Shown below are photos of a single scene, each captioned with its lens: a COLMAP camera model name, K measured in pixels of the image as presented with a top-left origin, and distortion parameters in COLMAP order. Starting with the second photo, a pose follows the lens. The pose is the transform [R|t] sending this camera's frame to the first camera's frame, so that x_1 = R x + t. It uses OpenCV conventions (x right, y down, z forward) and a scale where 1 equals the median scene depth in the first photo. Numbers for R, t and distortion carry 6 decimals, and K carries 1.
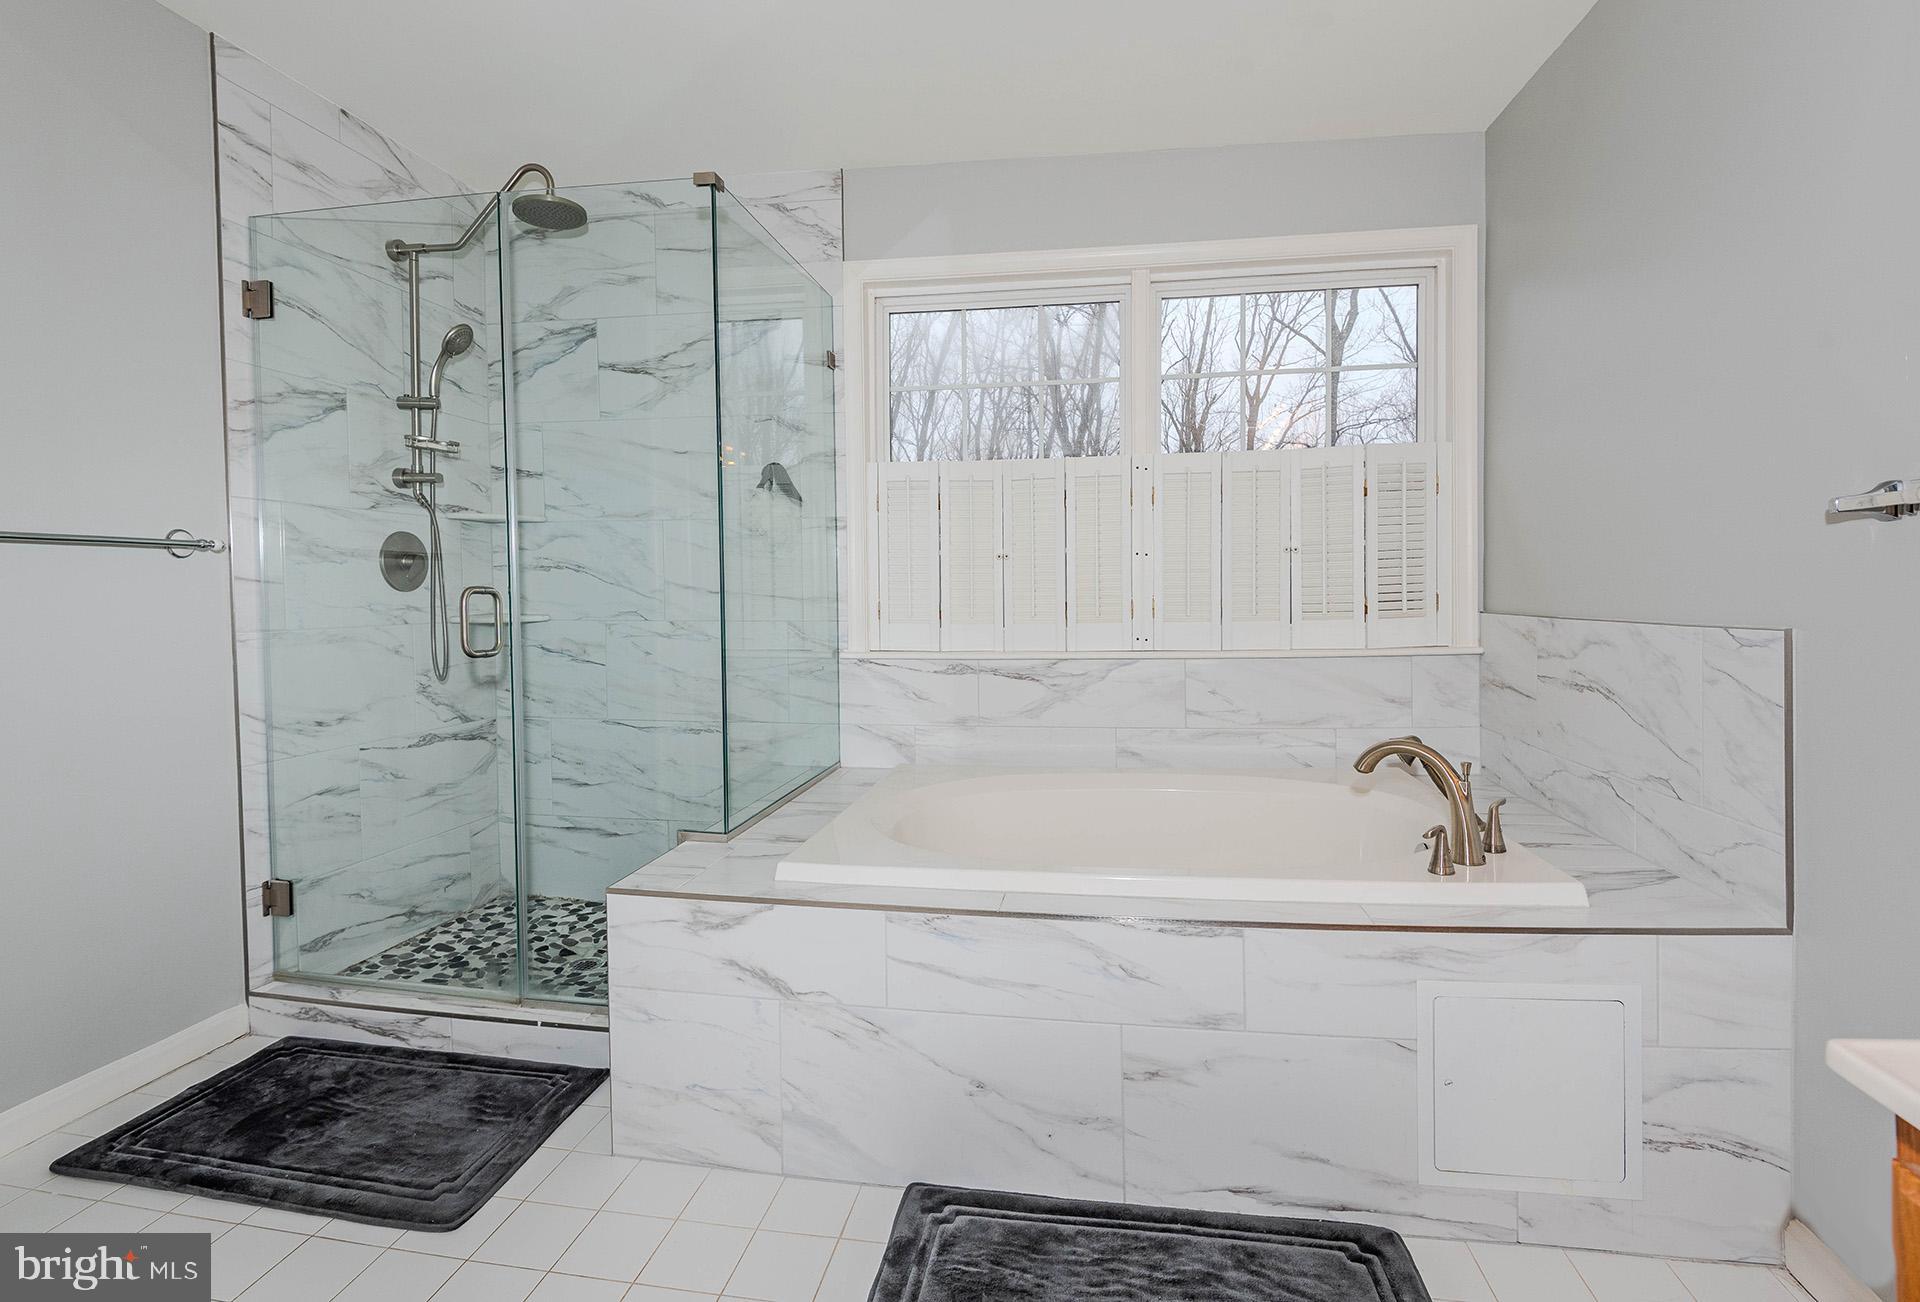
lens RADIAL K [[886.0, 0, 960.0], [0, 886.0, 651.0], [0, 0, 1]] dist [0.001111, 0.000059]
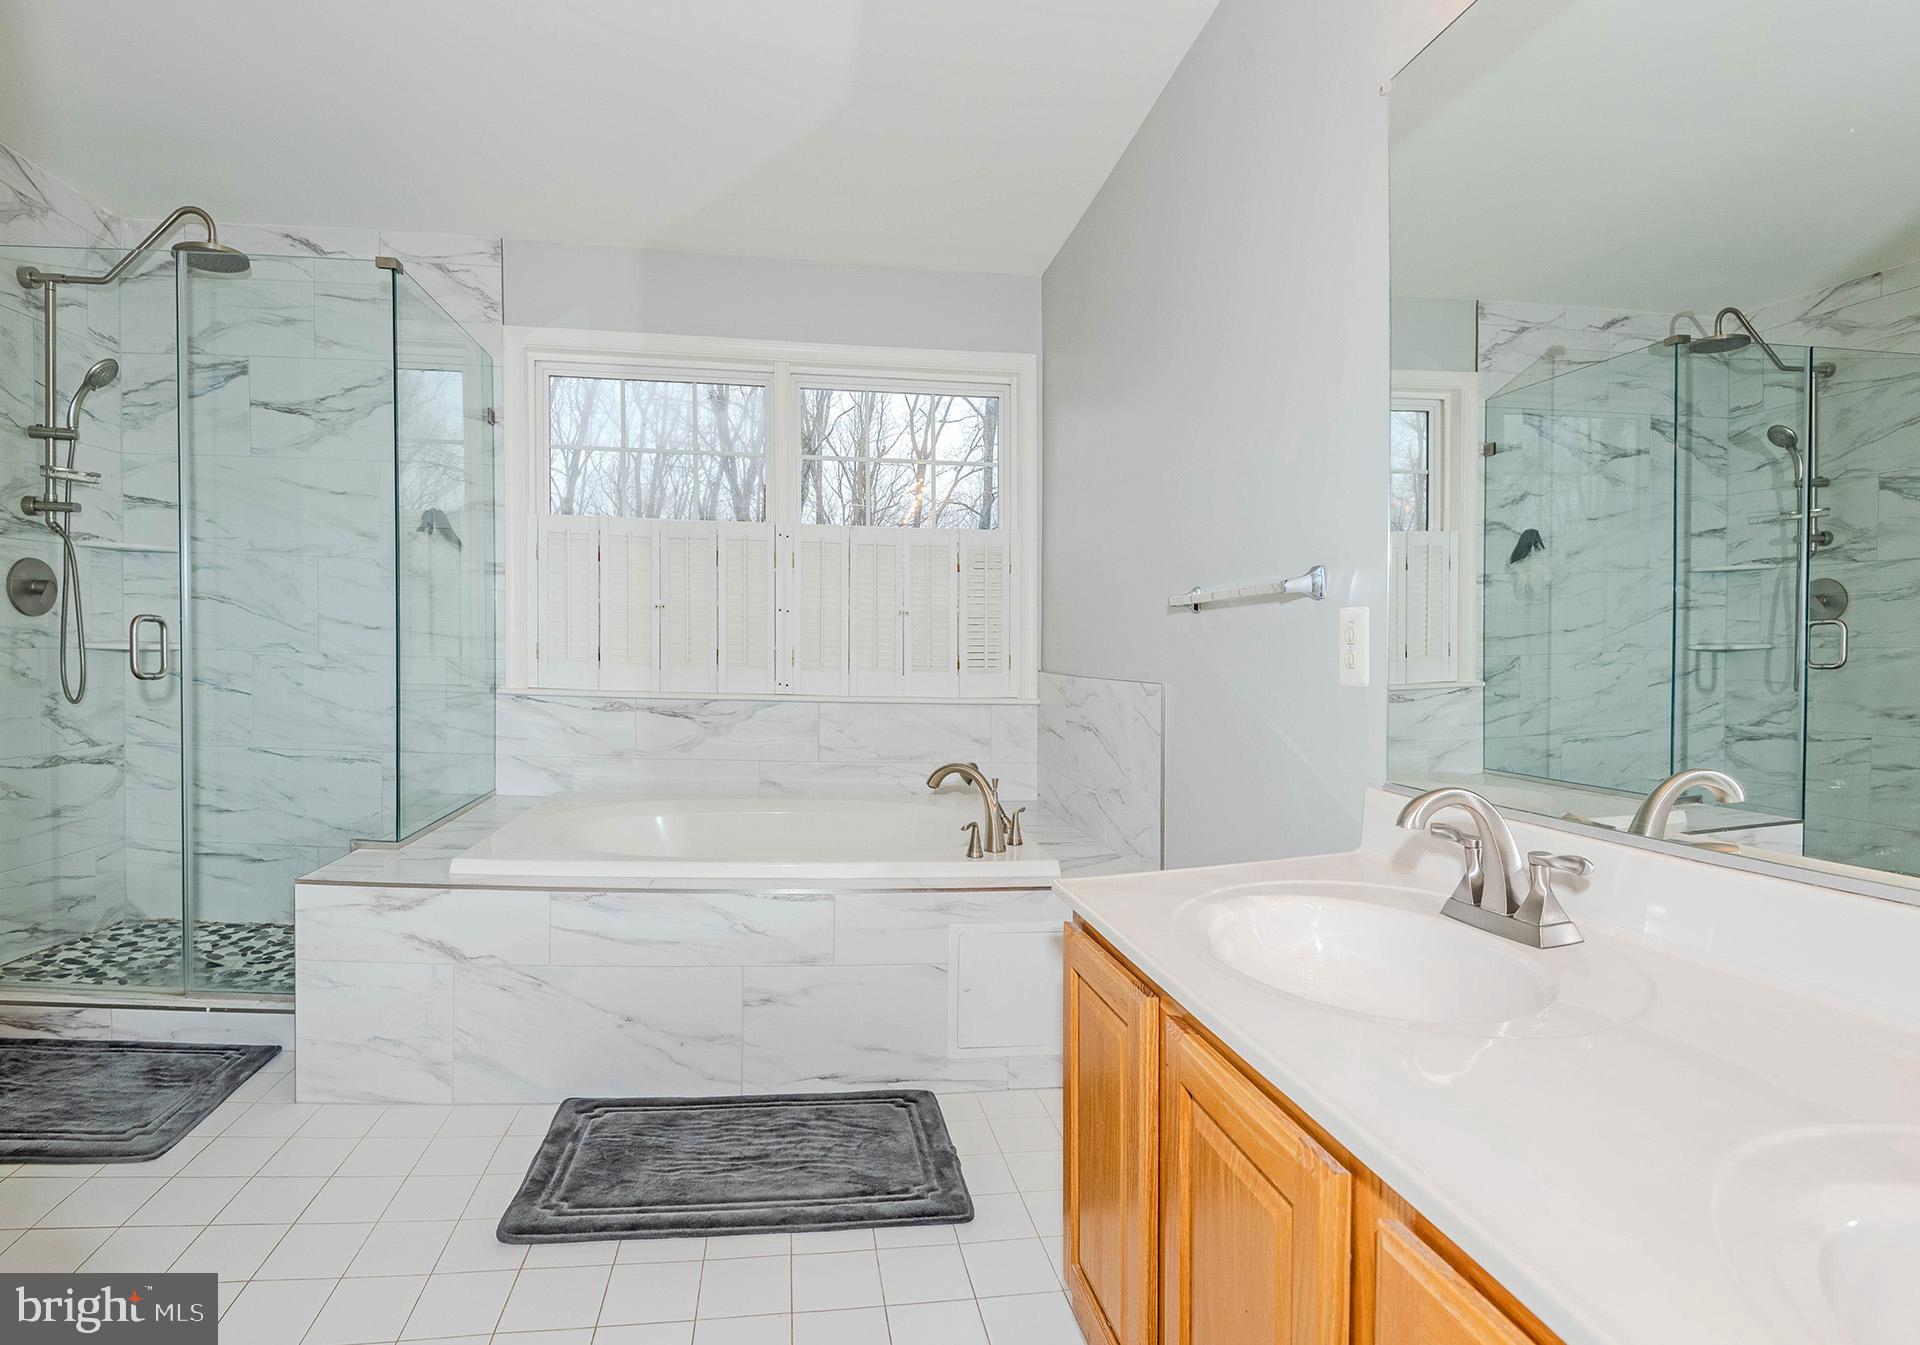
lens RADIAL K [[863.1, 0, 964.1], [0, 863.1, 684.4], [0, 0, 1]] dist [0.003181, 0.000734]
pose [[0.925680, 0.024011, 0.377544, -0.011141], [-0.017788, 0.999642, -0.019961, 0.012119], [-0.377888, 0.011762, 0.925776, -0.320342]]
